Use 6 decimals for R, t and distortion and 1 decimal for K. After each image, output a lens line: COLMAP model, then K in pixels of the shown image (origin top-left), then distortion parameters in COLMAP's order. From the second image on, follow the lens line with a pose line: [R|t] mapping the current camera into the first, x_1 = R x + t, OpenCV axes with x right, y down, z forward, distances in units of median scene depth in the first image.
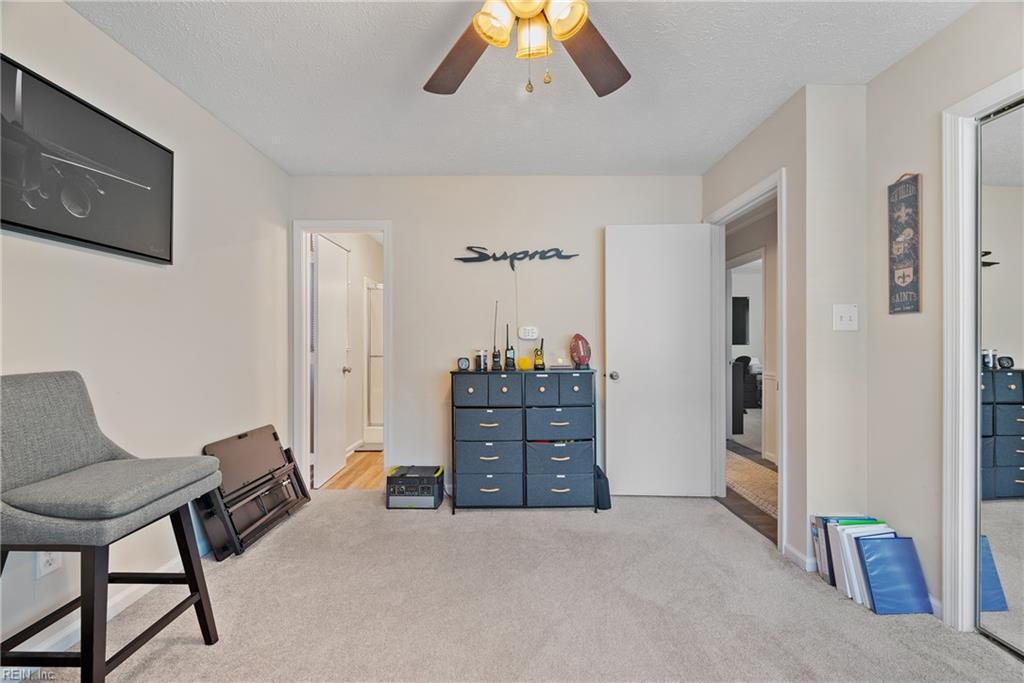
lens RADIAL K [[406.4, 0, 512.8], [0, 406.4, 342.2], [0, 0, 1]] dist [-0.000724, -0.000006]
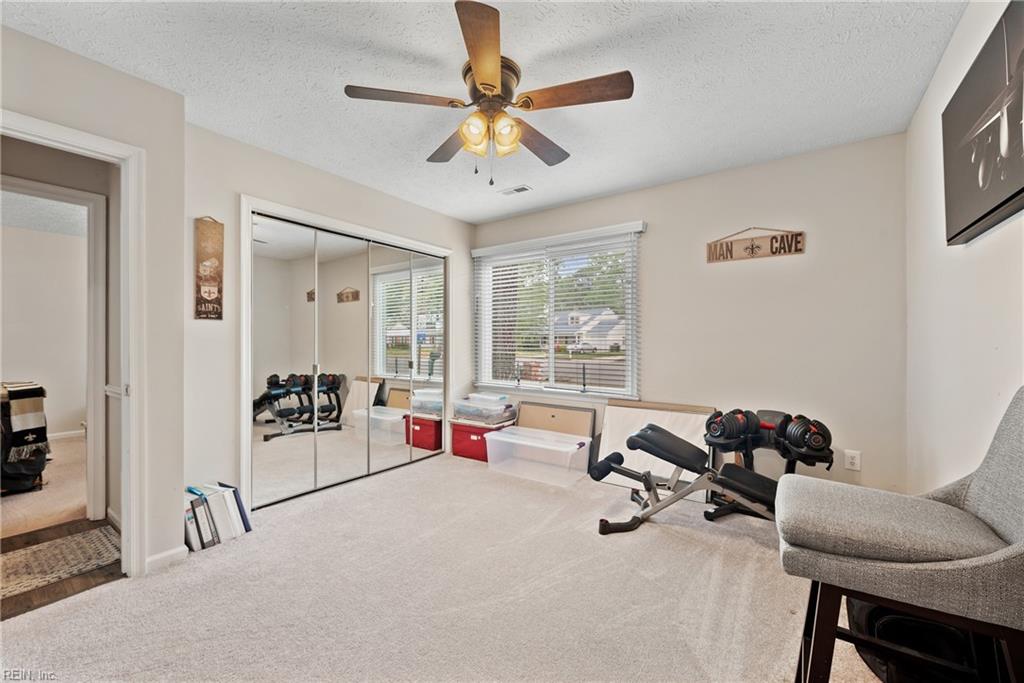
lens RADIAL K [[406.4, 0, 511.9], [0, 406.4, 339.4], [0, 0, 1]] dist [-0.000724, -0.000006]
pose [[-0.812166, 0.007396, 0.583379, -0.637077], [0.004896, 0.999971, -0.005862, 0.007484], [-0.583406, -0.001904, -0.812179, 1.502802]]
